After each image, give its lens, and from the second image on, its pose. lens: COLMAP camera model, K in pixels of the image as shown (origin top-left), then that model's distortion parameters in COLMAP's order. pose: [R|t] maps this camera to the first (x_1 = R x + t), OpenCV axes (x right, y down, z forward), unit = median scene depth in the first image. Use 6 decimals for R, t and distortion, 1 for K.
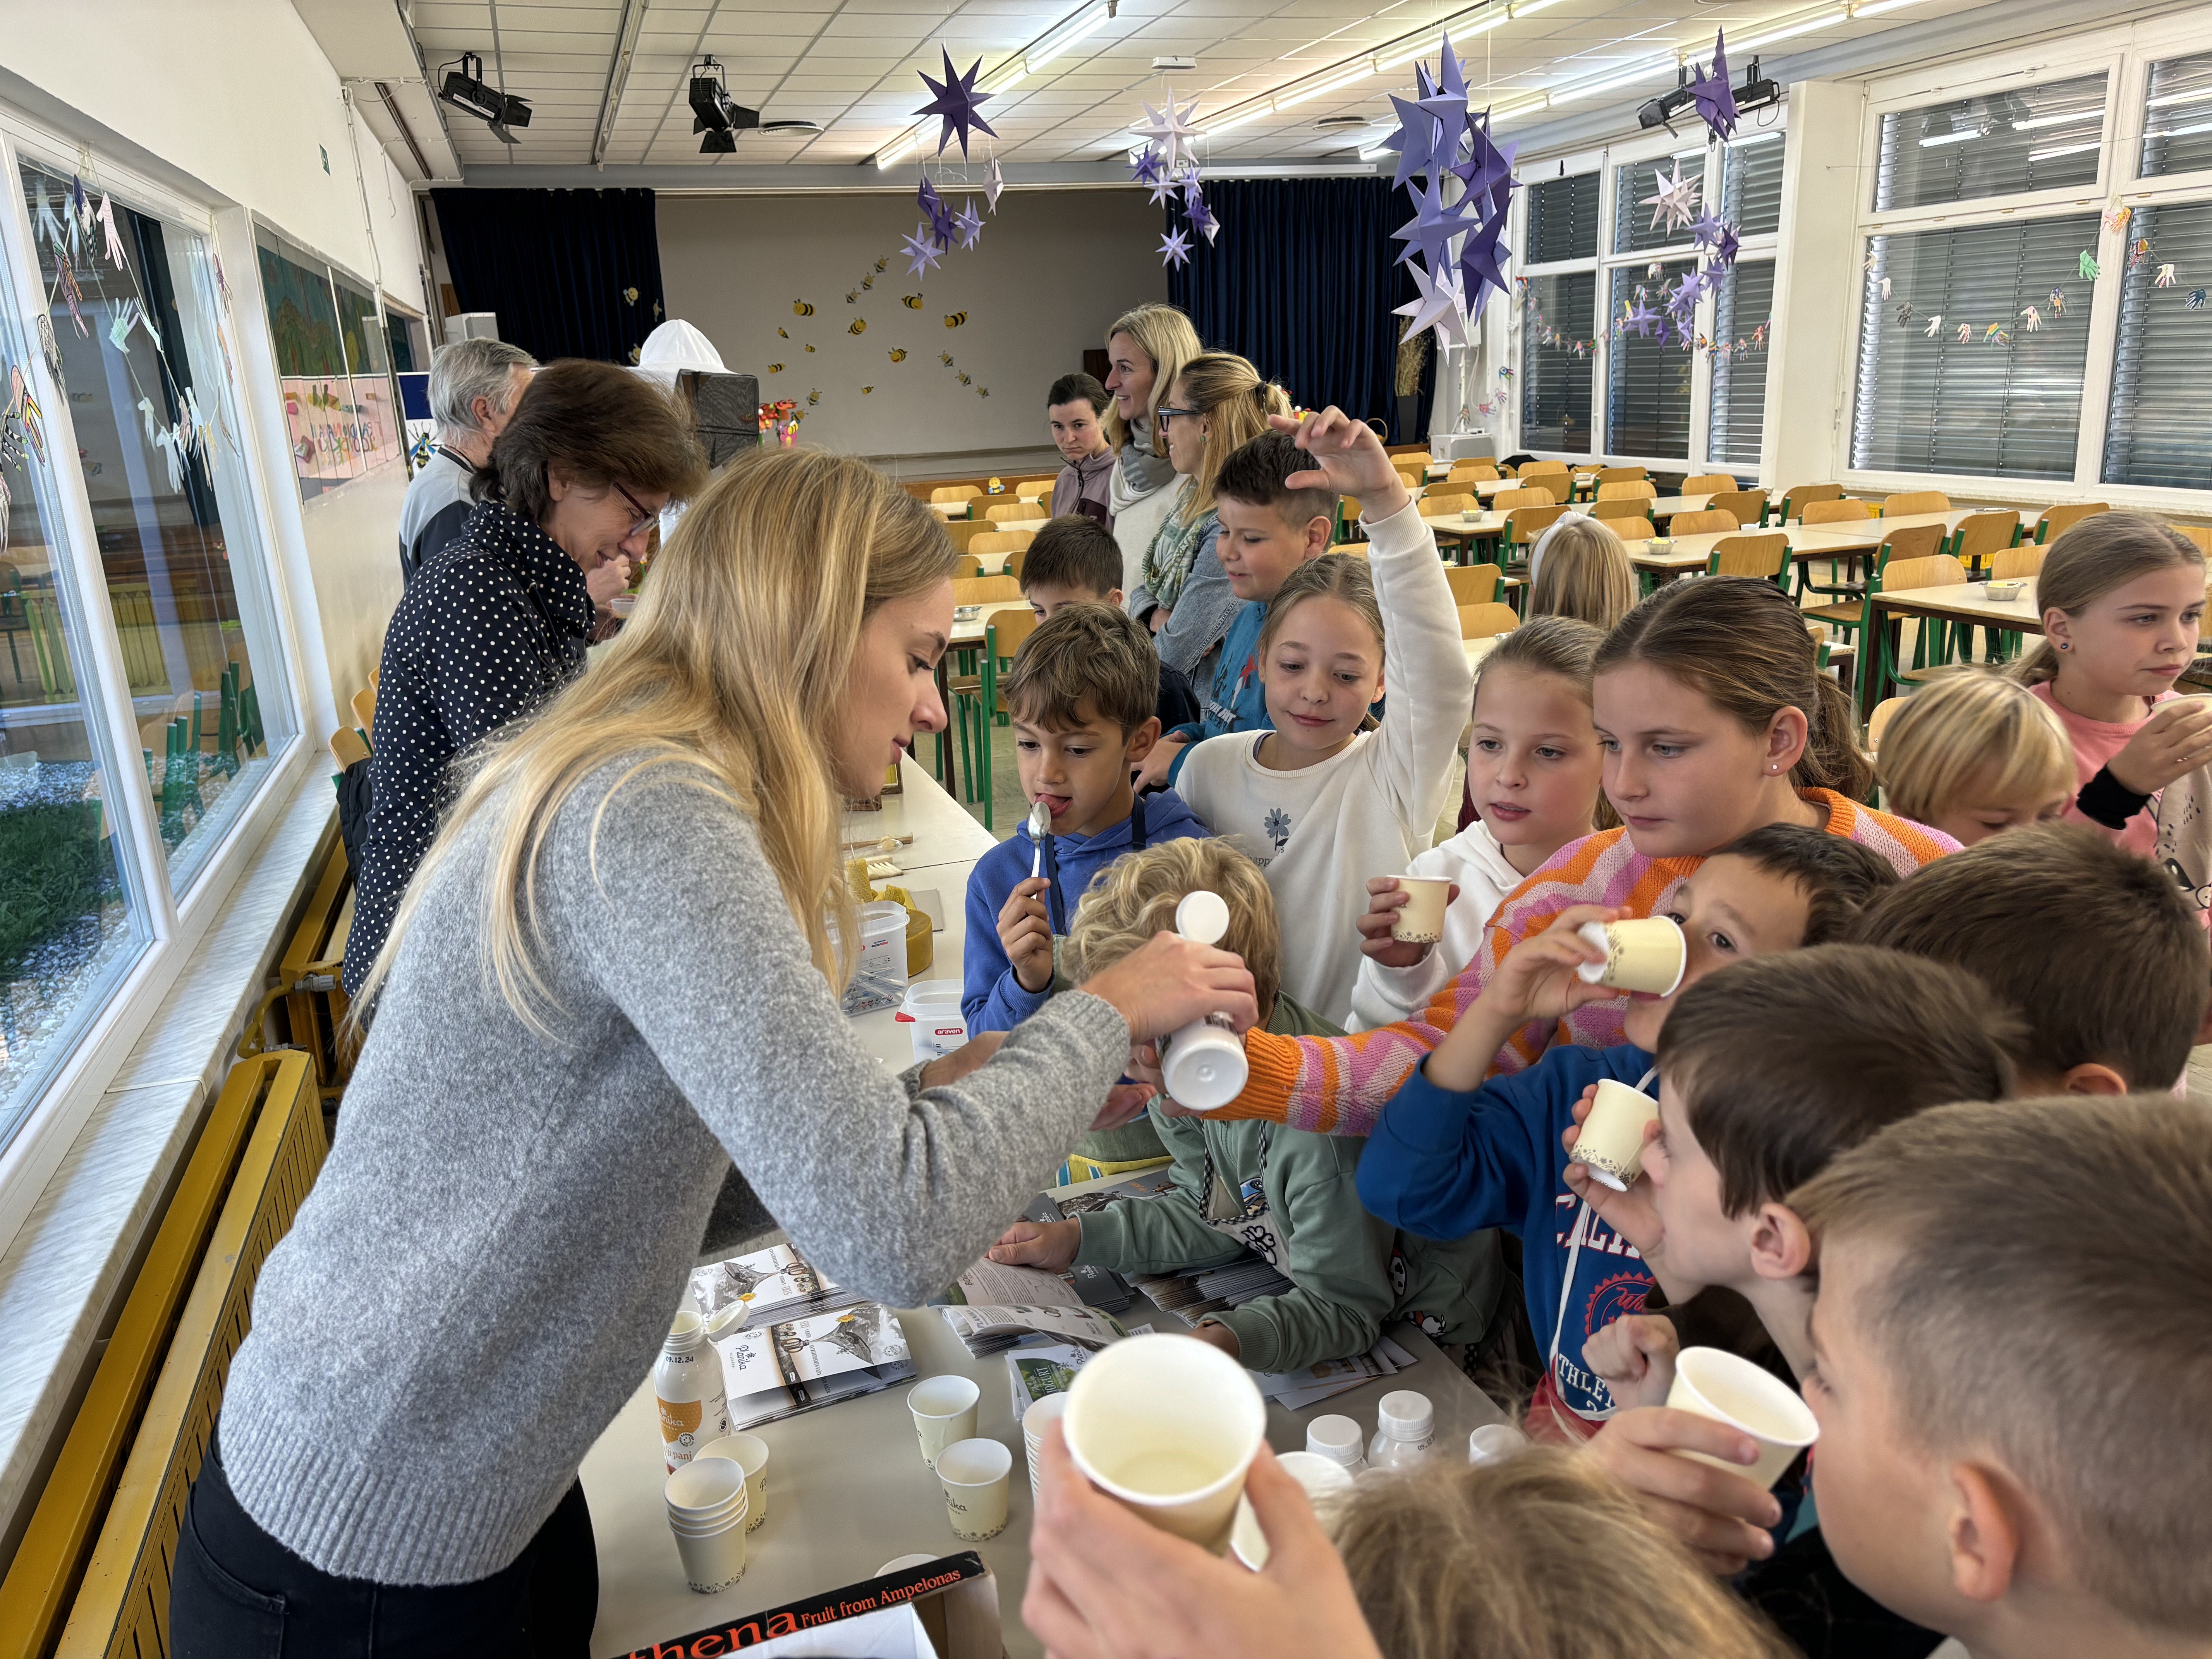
lens RADIAL K [[1678.6, 0, 1106.0], [0, 1678.6, 829.5], [0, 0, 1]] dist [0.012225, 0.007483]
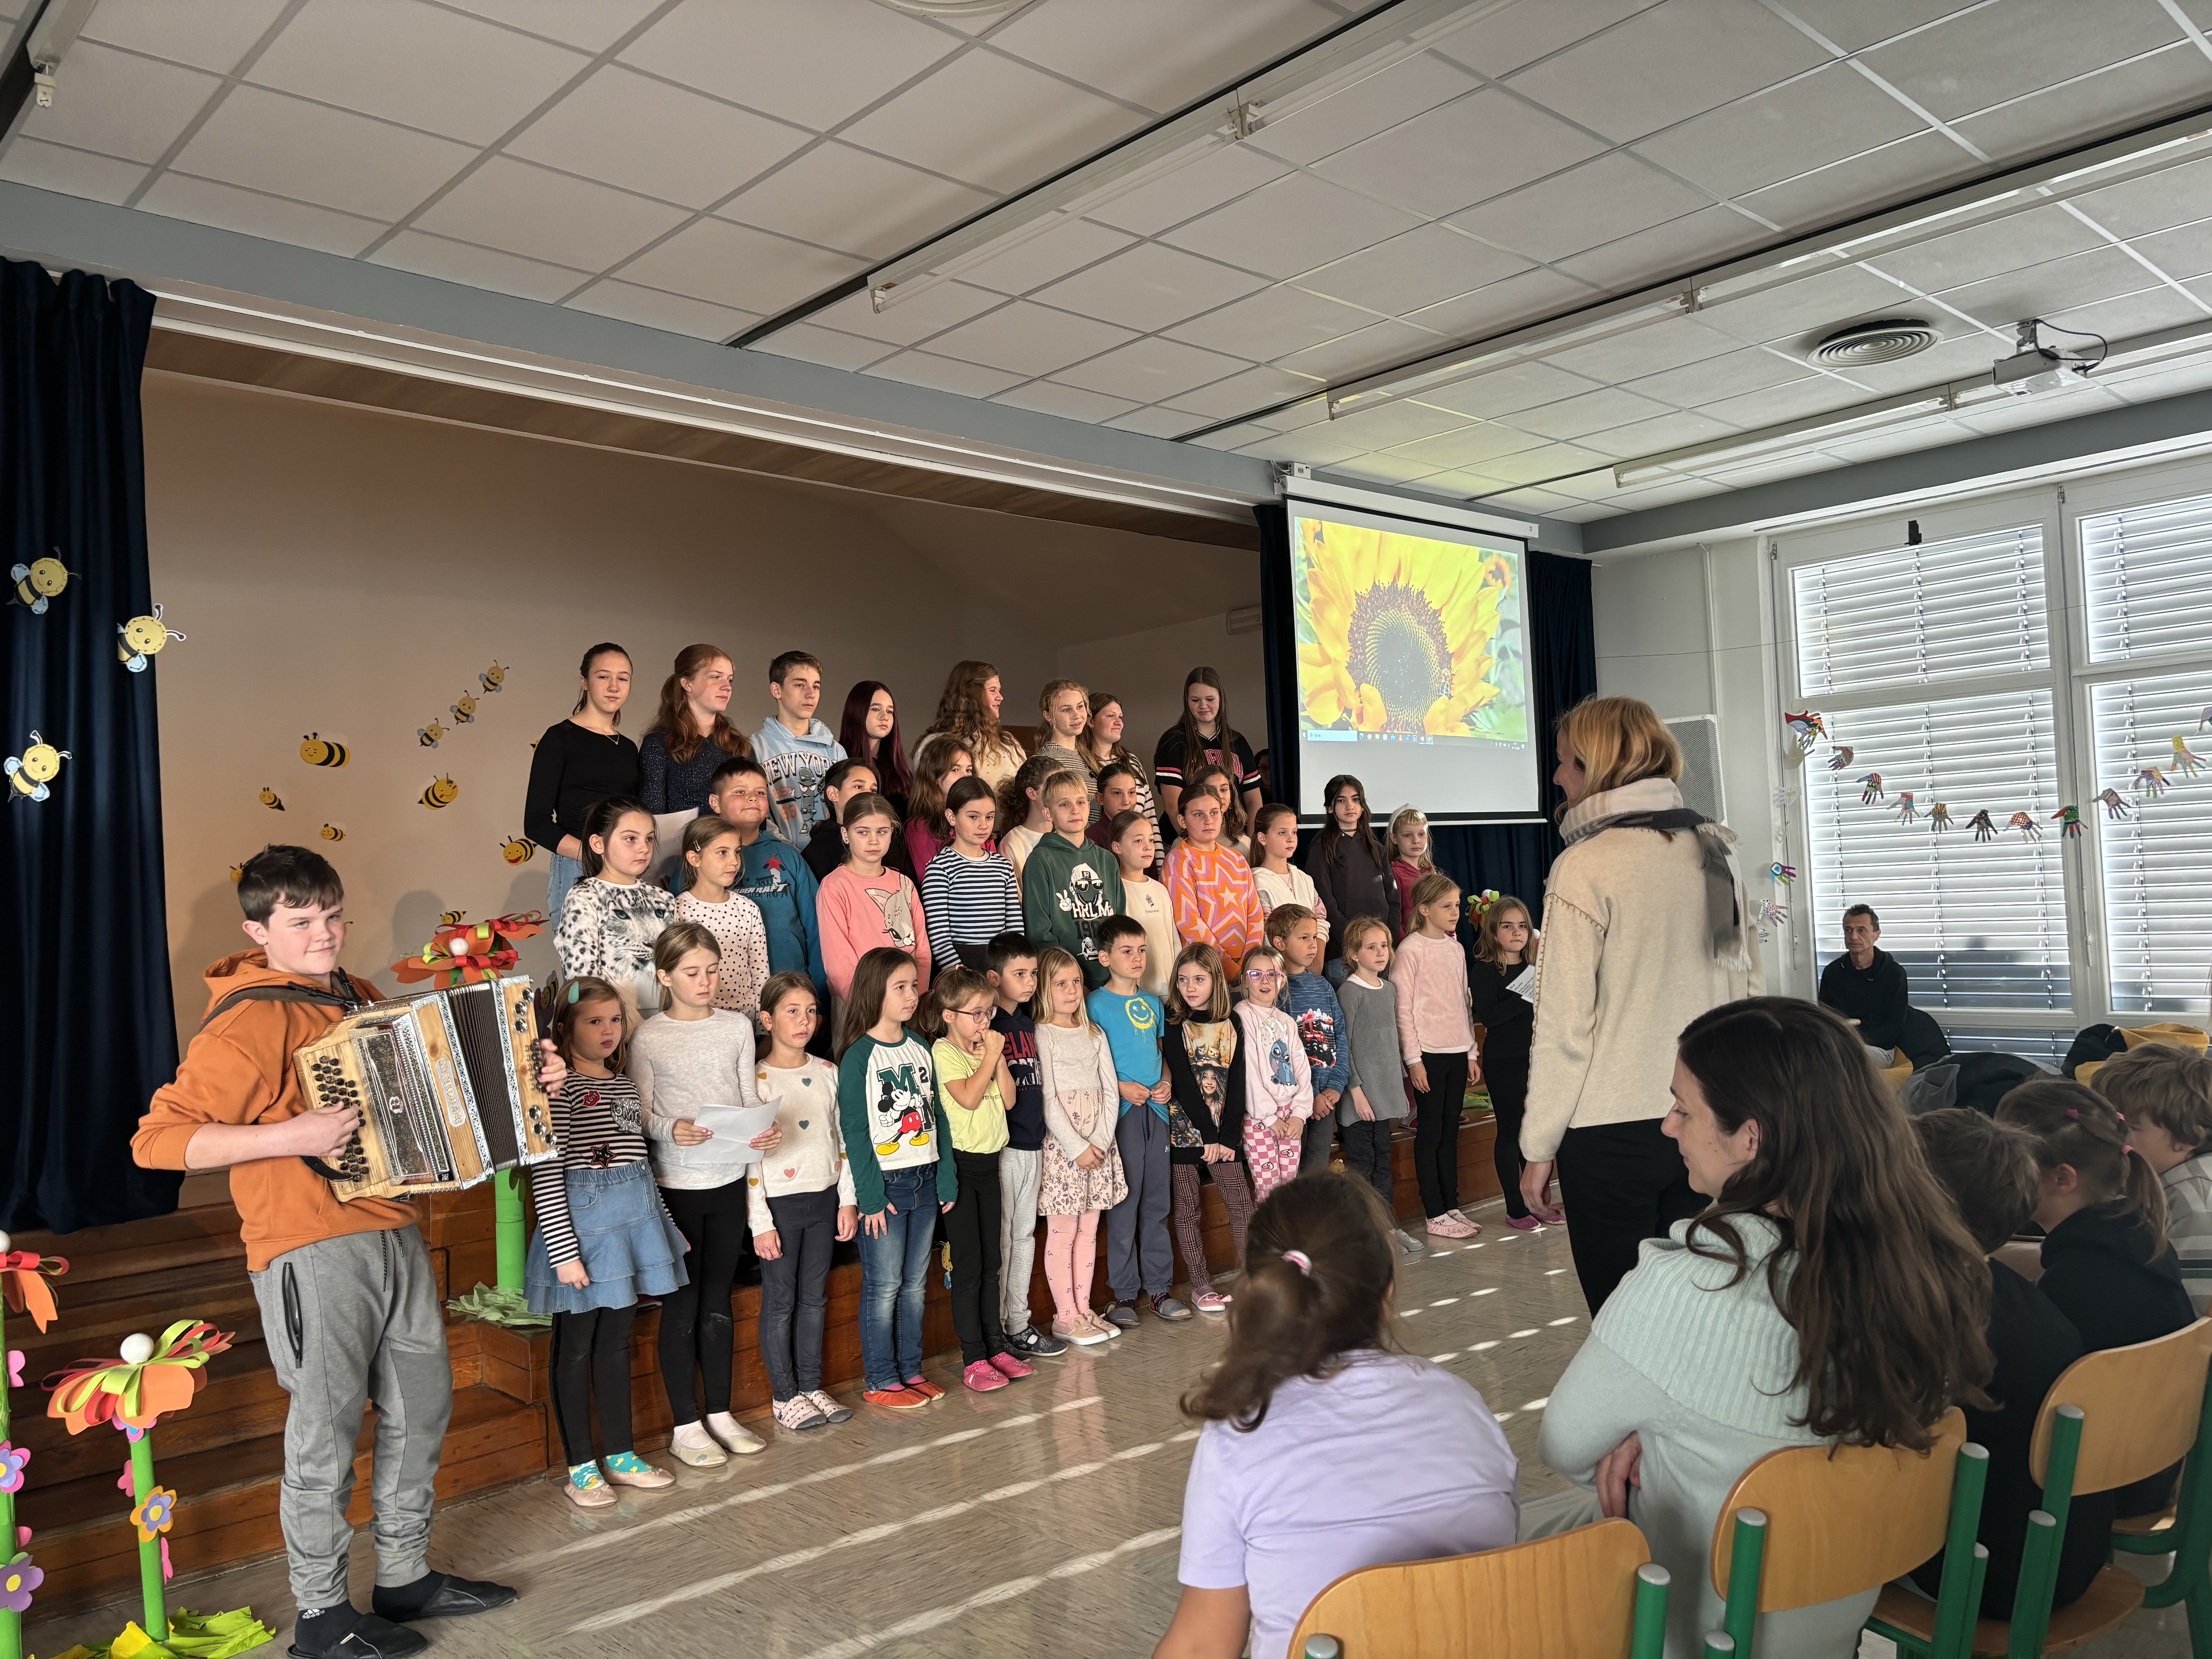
lens RADIAL K [[1671.4, 0, 1105.1], [0, 1671.4, 844.0], [0, 0, 1]] dist [0.028774, 0.003385]
pose [[0.904189, 0.016915, 0.426798, -0.351211], [0.118853, 0.949790, -0.289436, -0.234125], [-0.410264, 0.312431, 0.856779, 0.983999]]
